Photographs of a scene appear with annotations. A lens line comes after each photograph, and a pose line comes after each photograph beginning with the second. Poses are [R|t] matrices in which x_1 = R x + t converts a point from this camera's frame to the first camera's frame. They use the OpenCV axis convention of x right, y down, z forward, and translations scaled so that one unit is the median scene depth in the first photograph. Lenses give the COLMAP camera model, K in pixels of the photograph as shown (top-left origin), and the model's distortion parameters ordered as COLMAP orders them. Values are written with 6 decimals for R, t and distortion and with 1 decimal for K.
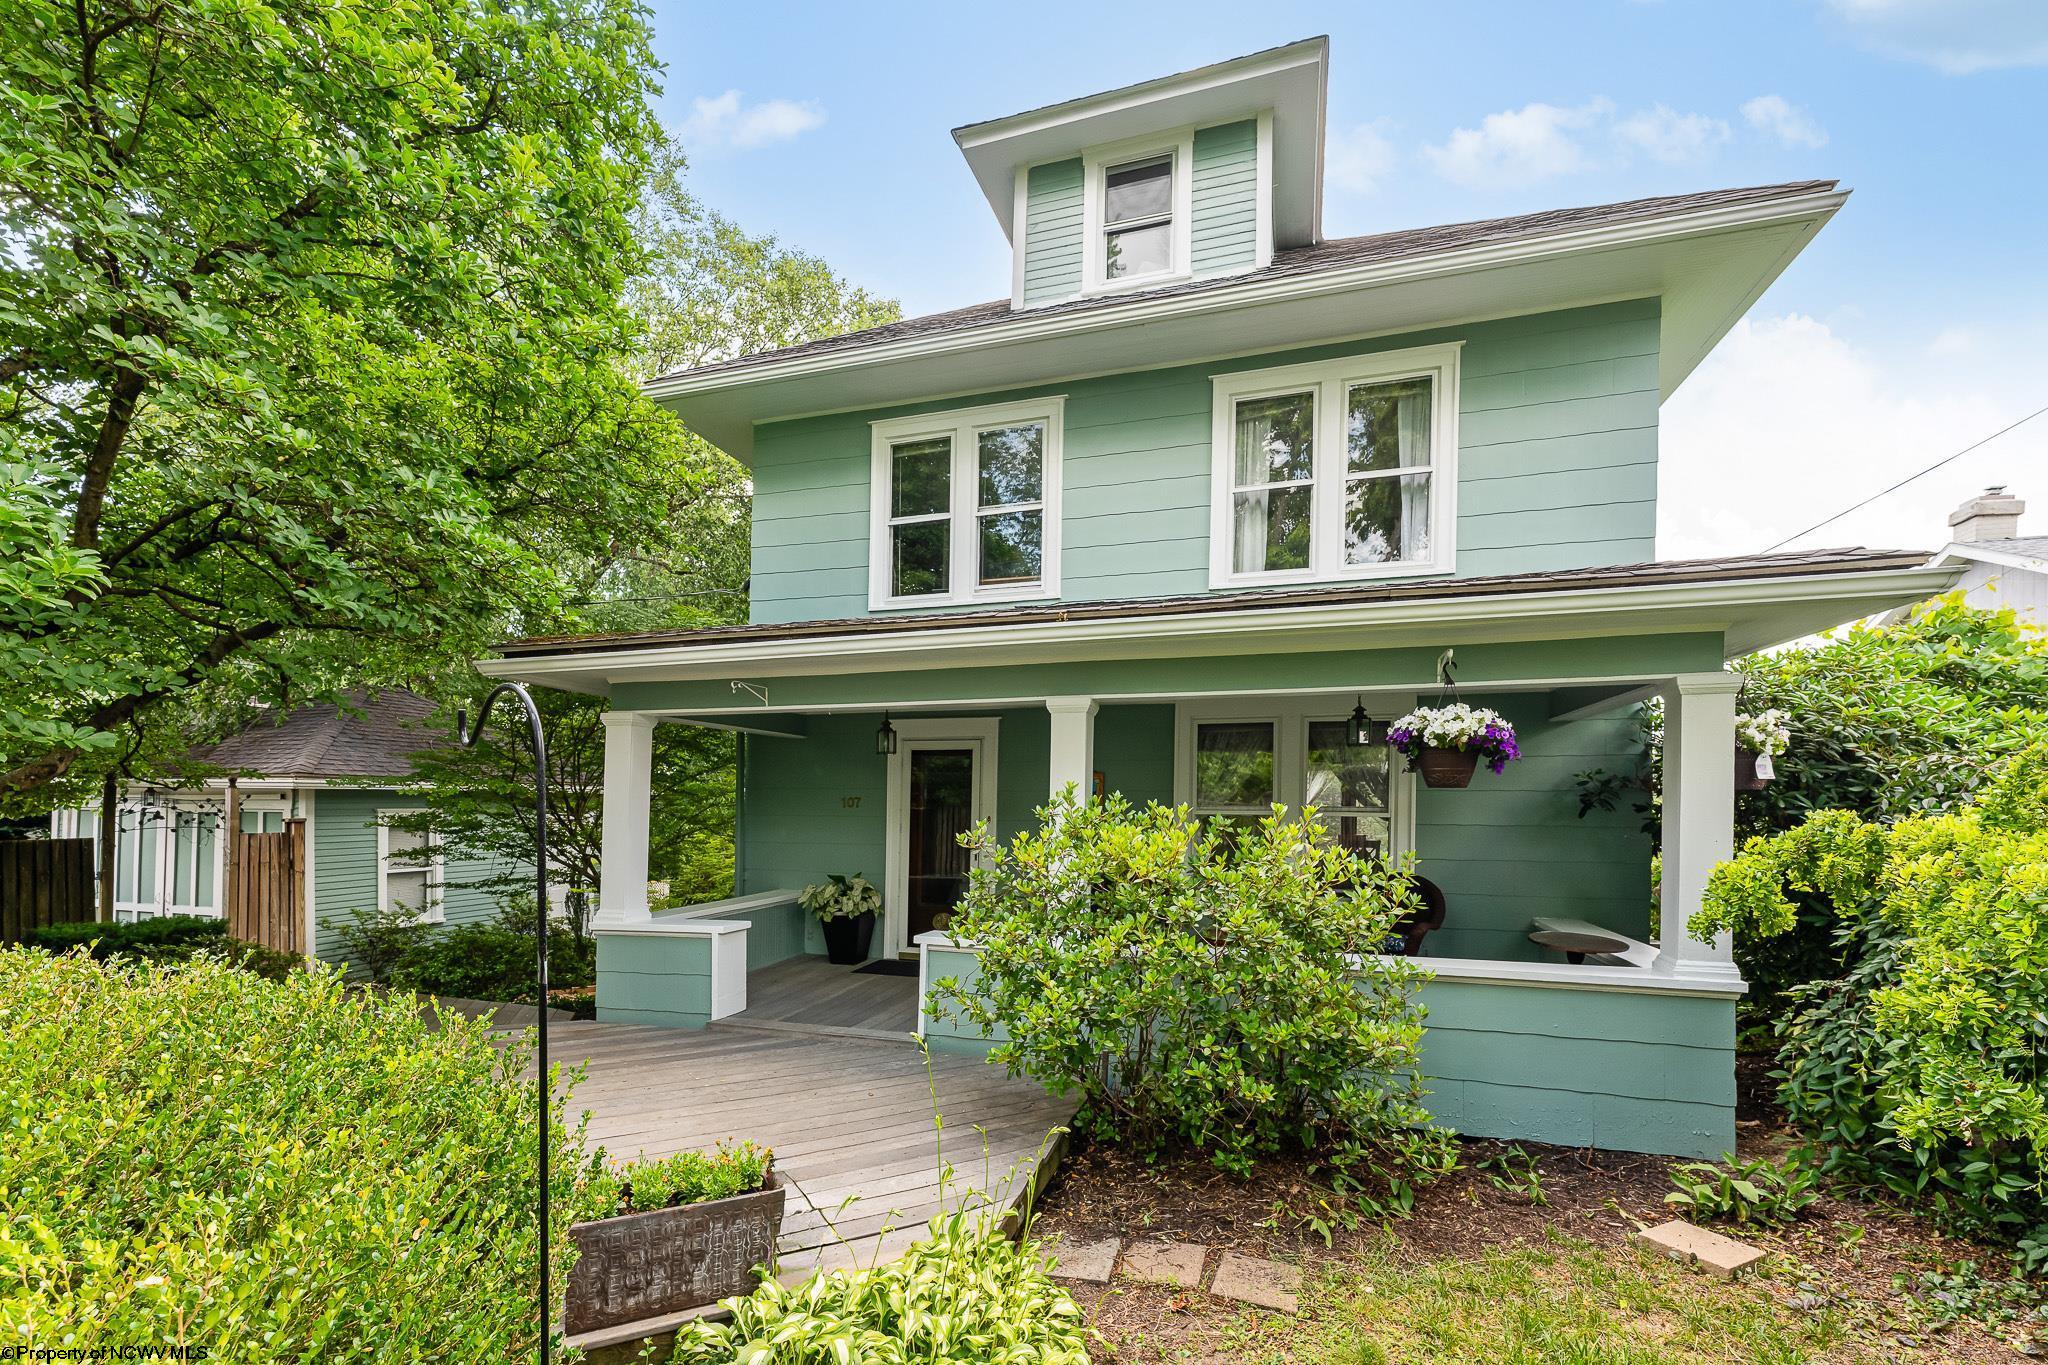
lens RADIAL K [[1048.1, 0, 1022.4], [0, 1048.1, 722.2], [0, 0, 1]] dist [0.002931, -0.000159]
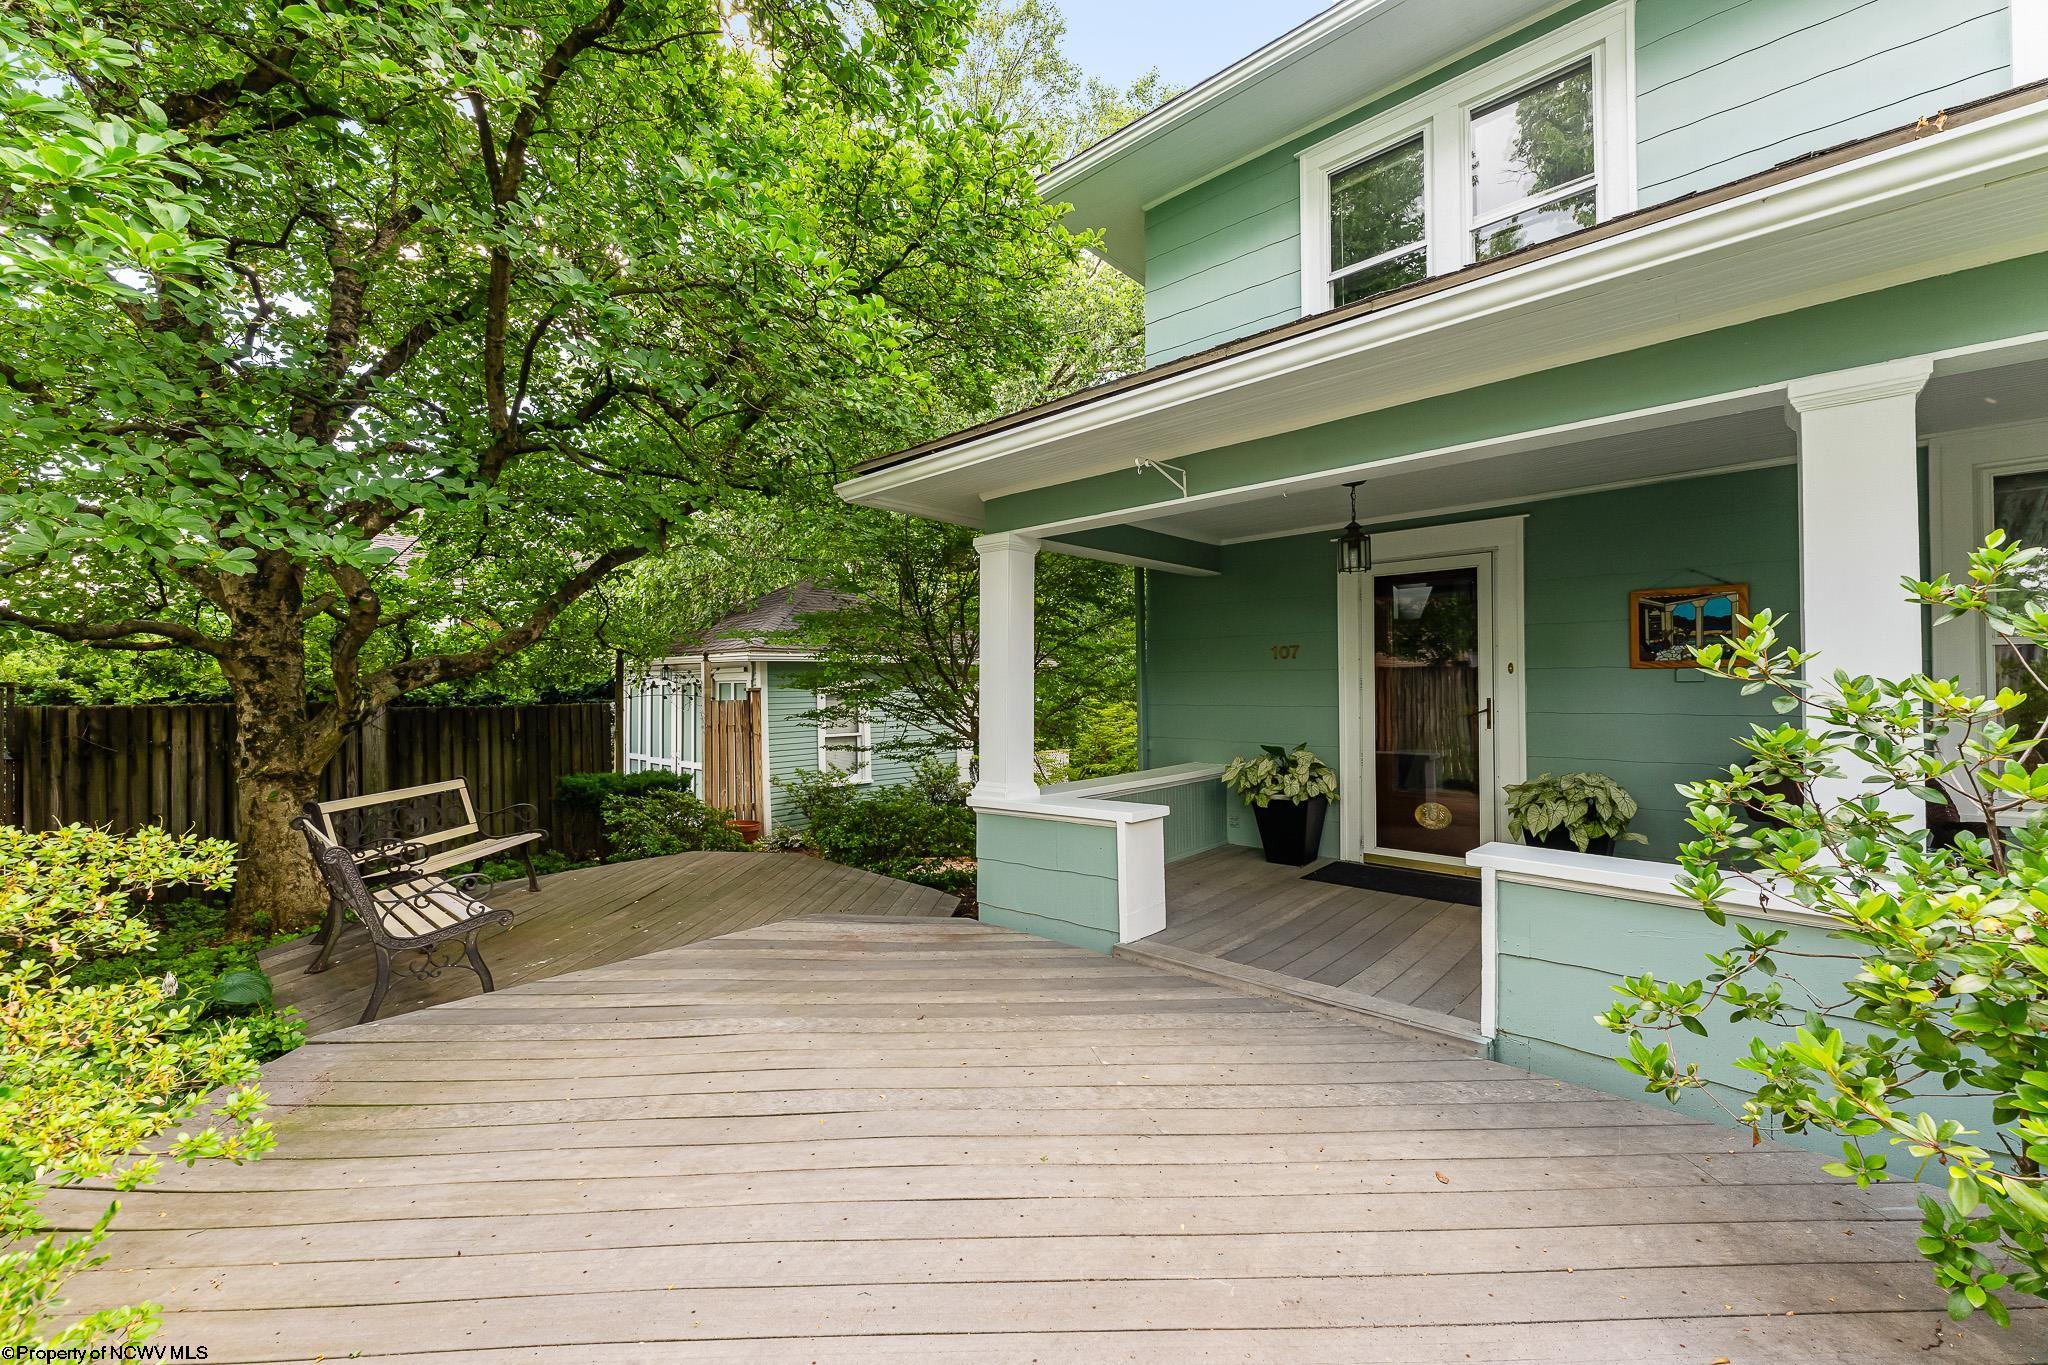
lens RADIAL K [[809.2, 0, 1011.9], [0, 809.2, 686.2], [0, 0, 1]] dist [0.001407, -0.000112]
pose [[0.921427, -0.008290, -0.388463, -0.122900], [0.033988, 0.997660, 0.059328, 0.061974], [0.387062, -0.067870, 0.919553, 0.394264]]
